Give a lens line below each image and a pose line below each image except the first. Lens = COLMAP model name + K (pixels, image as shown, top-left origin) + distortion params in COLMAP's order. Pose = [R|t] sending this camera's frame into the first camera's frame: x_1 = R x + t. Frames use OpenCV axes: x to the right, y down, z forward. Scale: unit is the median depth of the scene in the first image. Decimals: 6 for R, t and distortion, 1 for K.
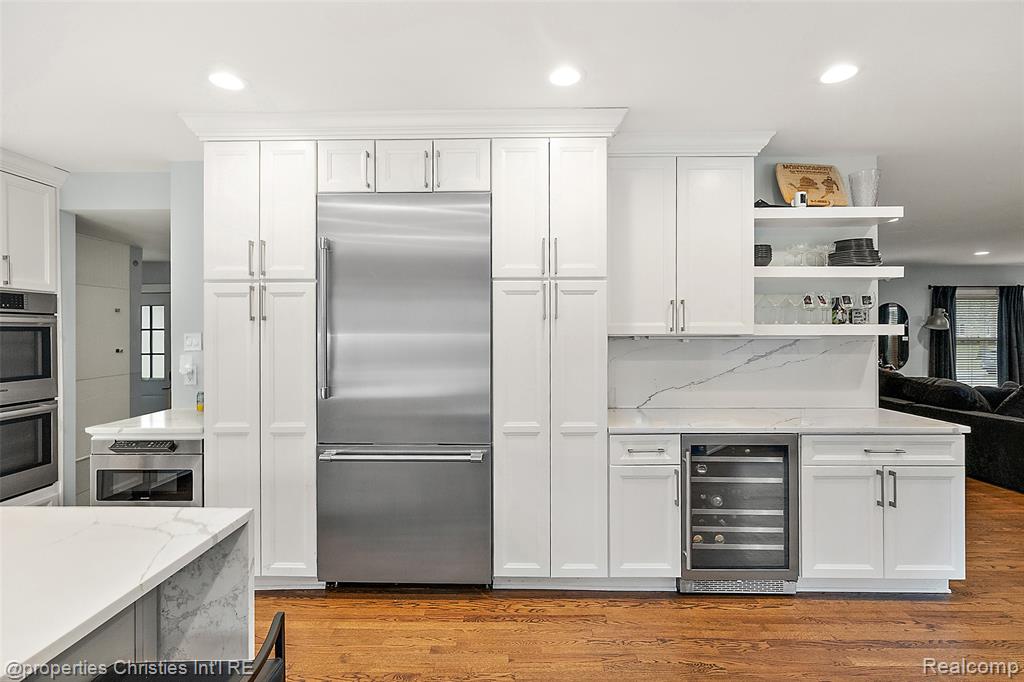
lens RADIAL K [[476.5, 0, 516.0], [0, 476.5, 334.5], [0, 0, 1]] dist [0.000470, 0.000169]
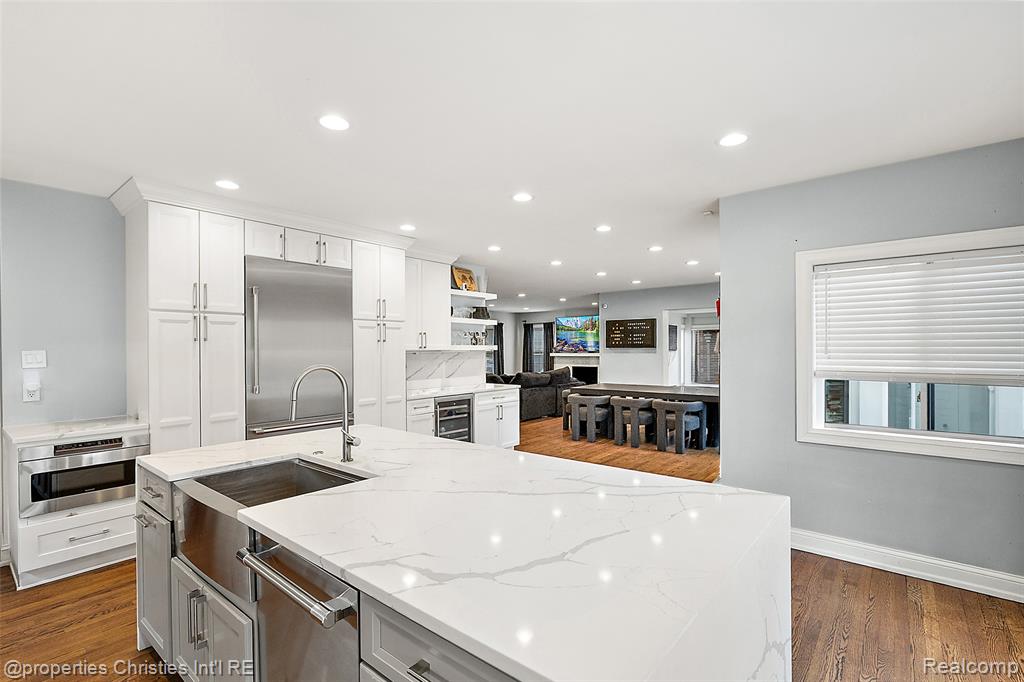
lens RADIAL K [[476.5, 0, 531.0], [0, 476.5, 351.7], [0, 0, 1]] dist [0.000470, 0.000169]
pose [[0.602192, -0.005335, 0.798333, -0.983052], [0.003955, 0.999985, 0.003699, 0.000603], [-0.798341, 0.000930, 0.602205, -0.552180]]
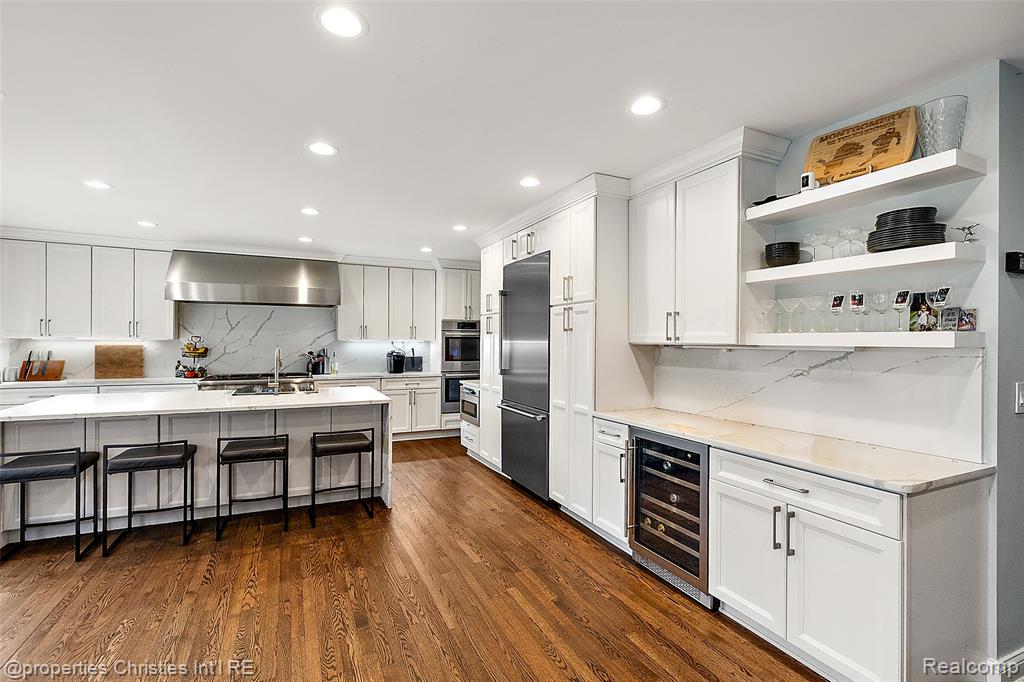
lens RADIAL K [[476.5, 0, 513.3], [0, 476.5, 342.4], [0, 0, 1]] dist [0.000470, 0.000169]
pose [[0.437783, 0.008329, -0.899042, 1.190660], [-0.009392, 0.999945, 0.004690, -0.003689], [0.899032, 0.006390, 0.437837, 0.190632]]
